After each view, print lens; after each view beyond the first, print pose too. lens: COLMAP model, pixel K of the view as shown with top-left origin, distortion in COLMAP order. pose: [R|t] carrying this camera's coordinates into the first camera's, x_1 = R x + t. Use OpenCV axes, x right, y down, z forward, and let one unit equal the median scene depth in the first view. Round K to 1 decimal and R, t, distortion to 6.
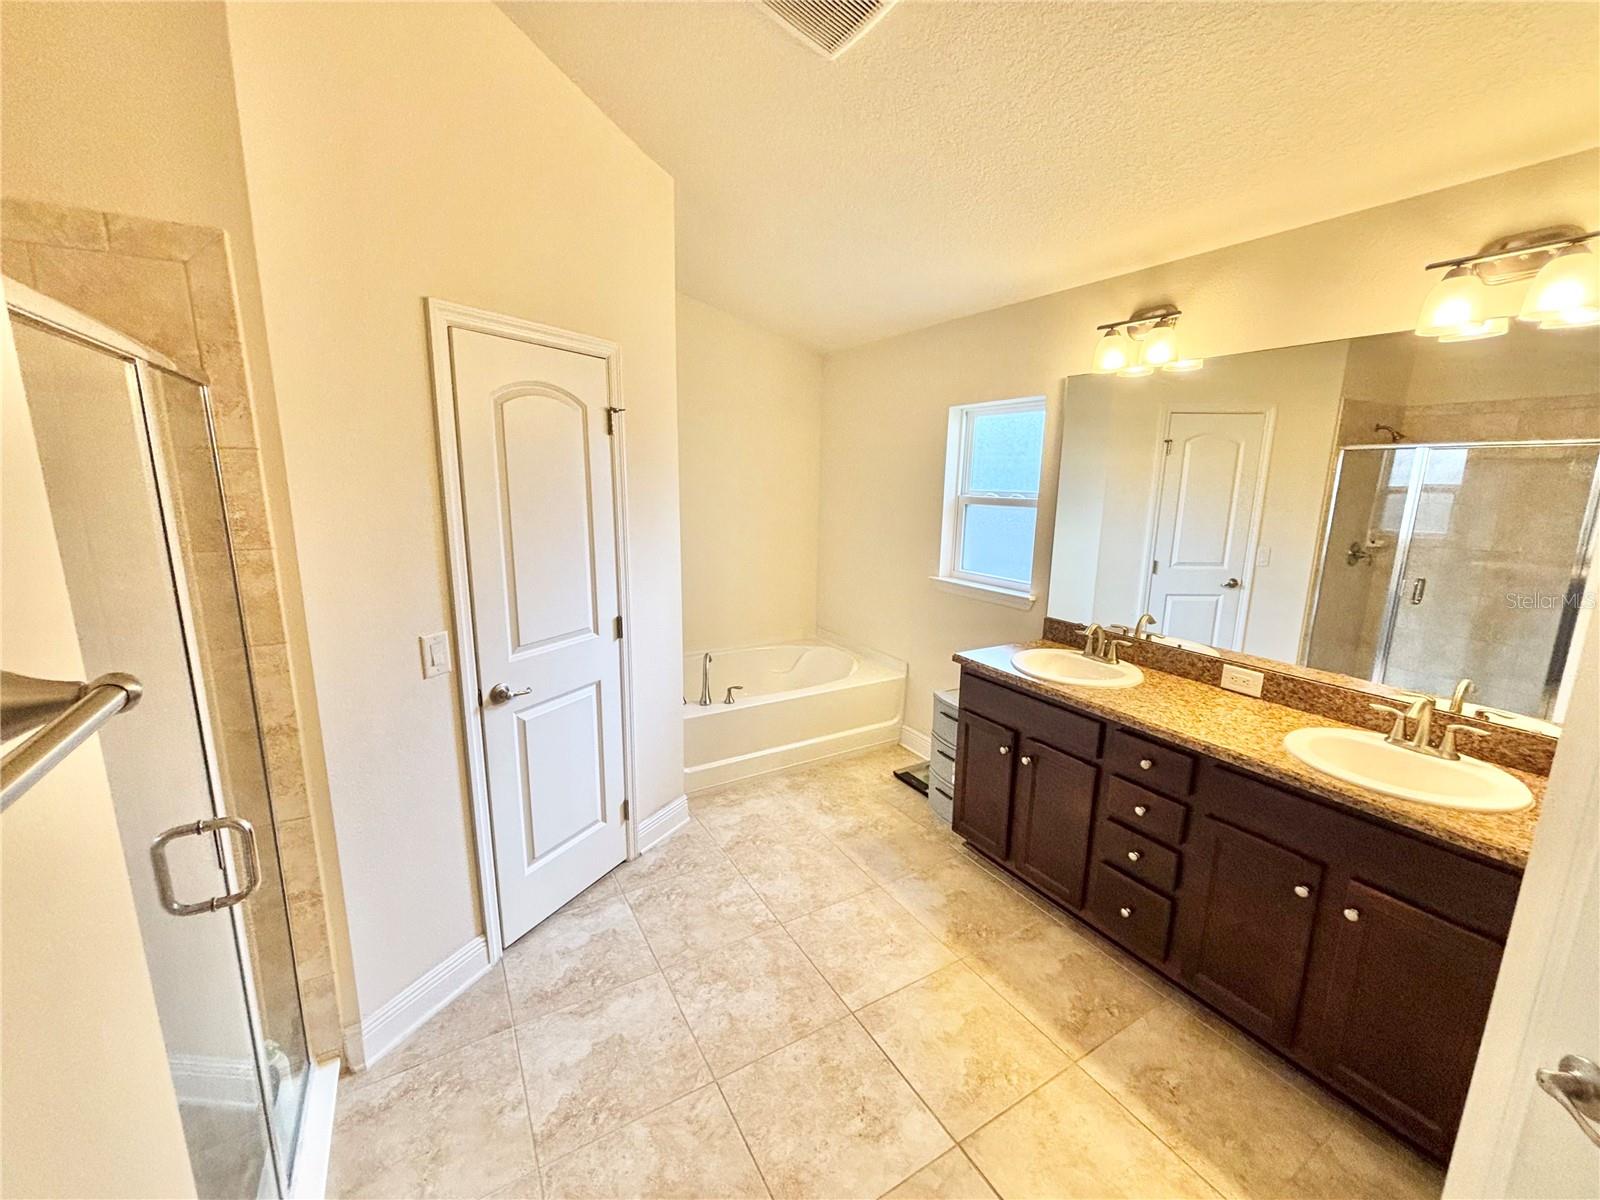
lens RADIAL K [[645.7, 0, 801.8], [0, 645.7, 604.9], [0, 0, 1]] dist [0.003828, 0.000027]
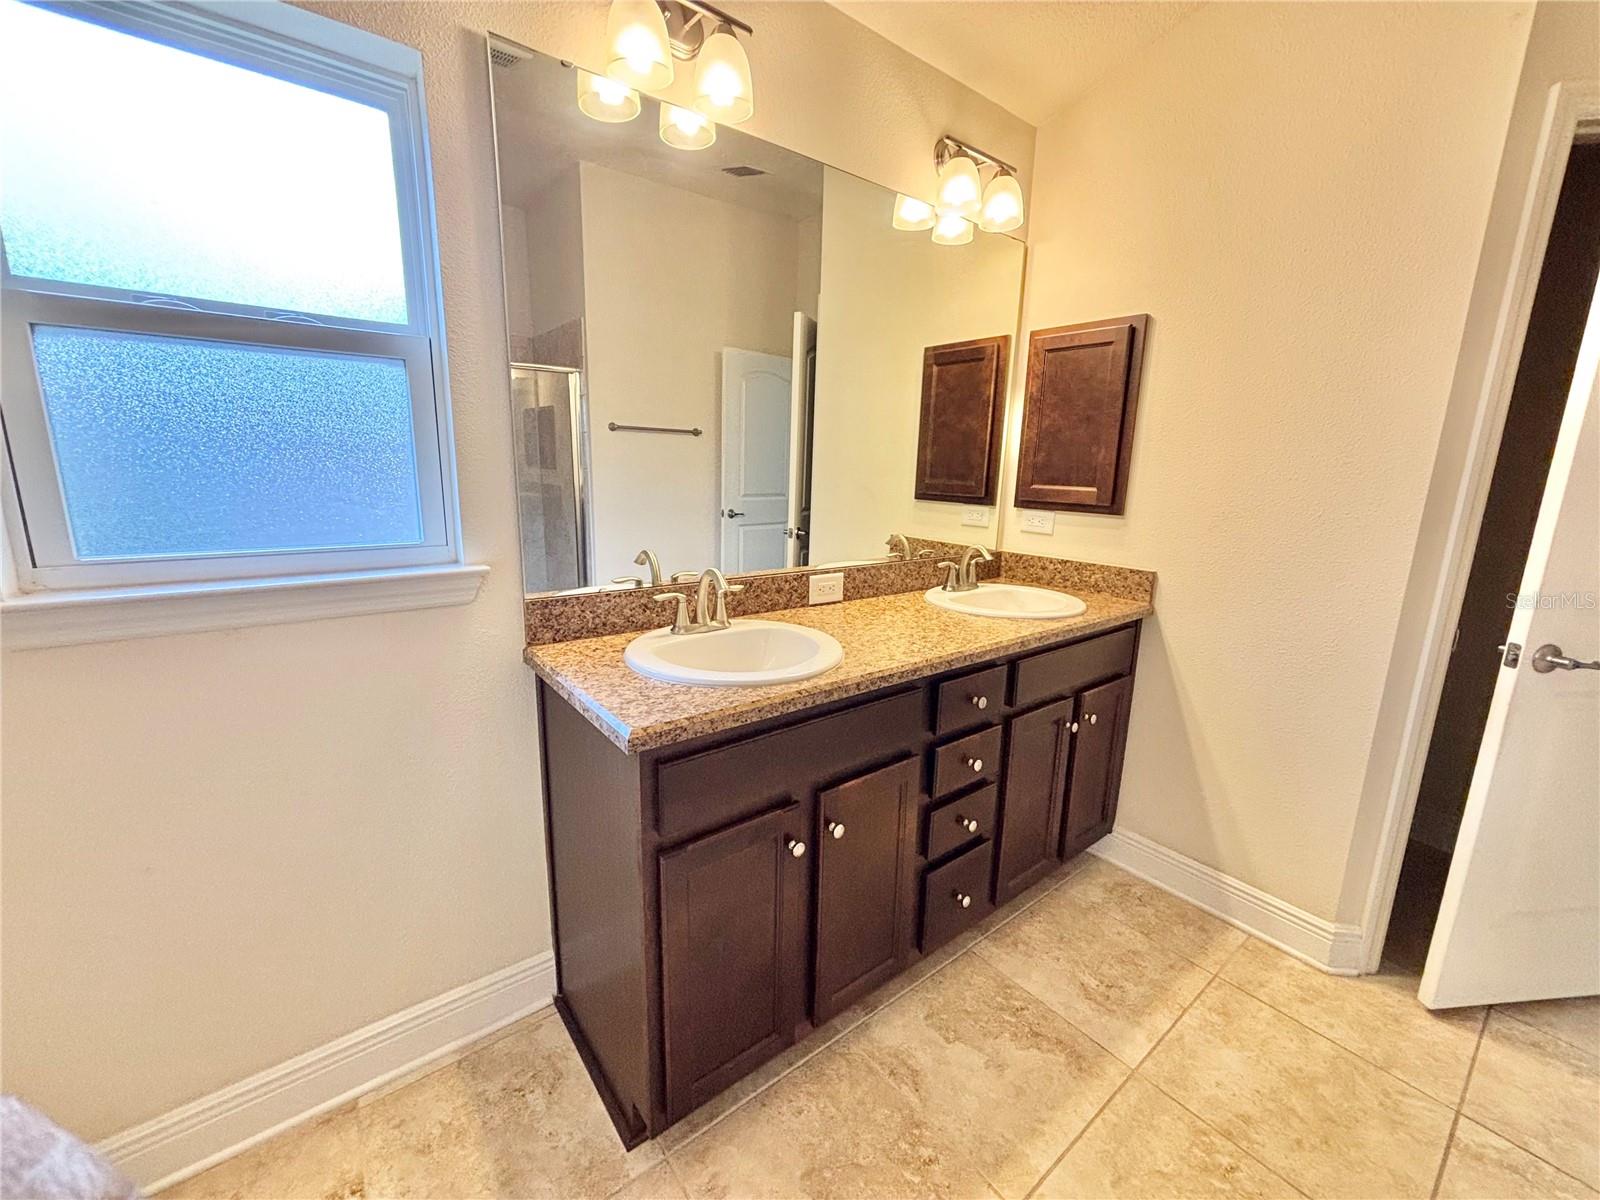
lens RADIAL K [[645.7, 0, 807.2], [0, 645.7, 589.4], [0, 0, 1]] dist [0.003828, 0.000027]
pose [[-0.129954, -0.217725, 0.967320, -0.132665], [0.172130, 0.955825, 0.238262, -0.088414], [-0.976465, 0.197468, -0.086736, 1.122435]]
